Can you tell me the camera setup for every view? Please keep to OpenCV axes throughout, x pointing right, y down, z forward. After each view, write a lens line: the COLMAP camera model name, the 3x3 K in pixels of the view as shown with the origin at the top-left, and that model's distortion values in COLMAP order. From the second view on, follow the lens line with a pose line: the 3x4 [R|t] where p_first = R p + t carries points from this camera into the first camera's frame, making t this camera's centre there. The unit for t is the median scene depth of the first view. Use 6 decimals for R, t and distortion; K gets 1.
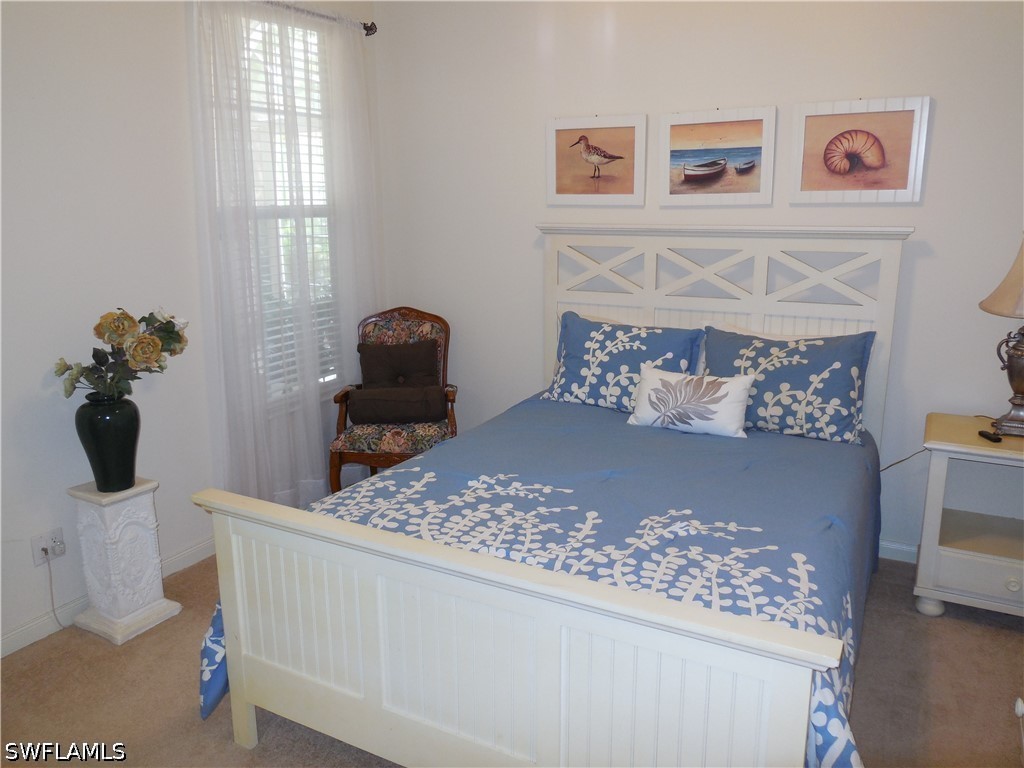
lens RADIAL K [[771.8, 0, 510.9], [0, 771.8, 383.4], [0, 0, 1]] dist [-0.018504, 0.007206]
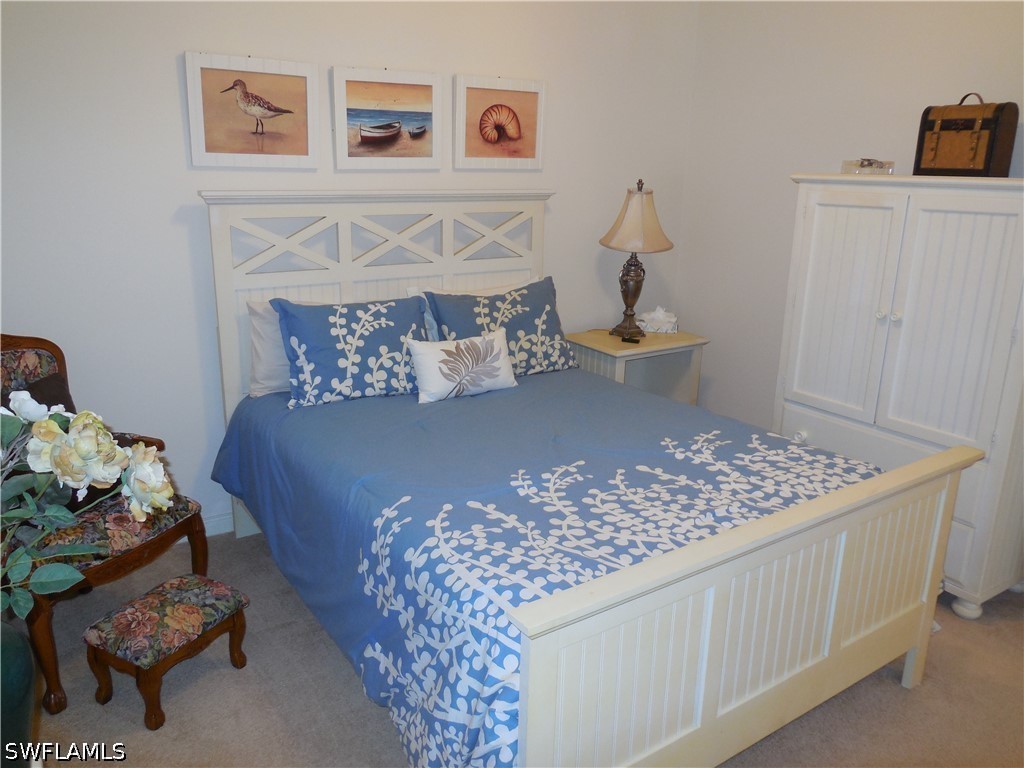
lens RADIAL K [[771.8, 0, 510.9], [0, 771.8, 383.4], [0, 0, 1]] dist [-0.018504, 0.007206]
pose [[0.455522, -0.229154, 0.860225, -0.588074], [0.184692, 0.969604, 0.160490, -0.100284], [-0.870855, 0.085770, 0.483999, 0.432461]]
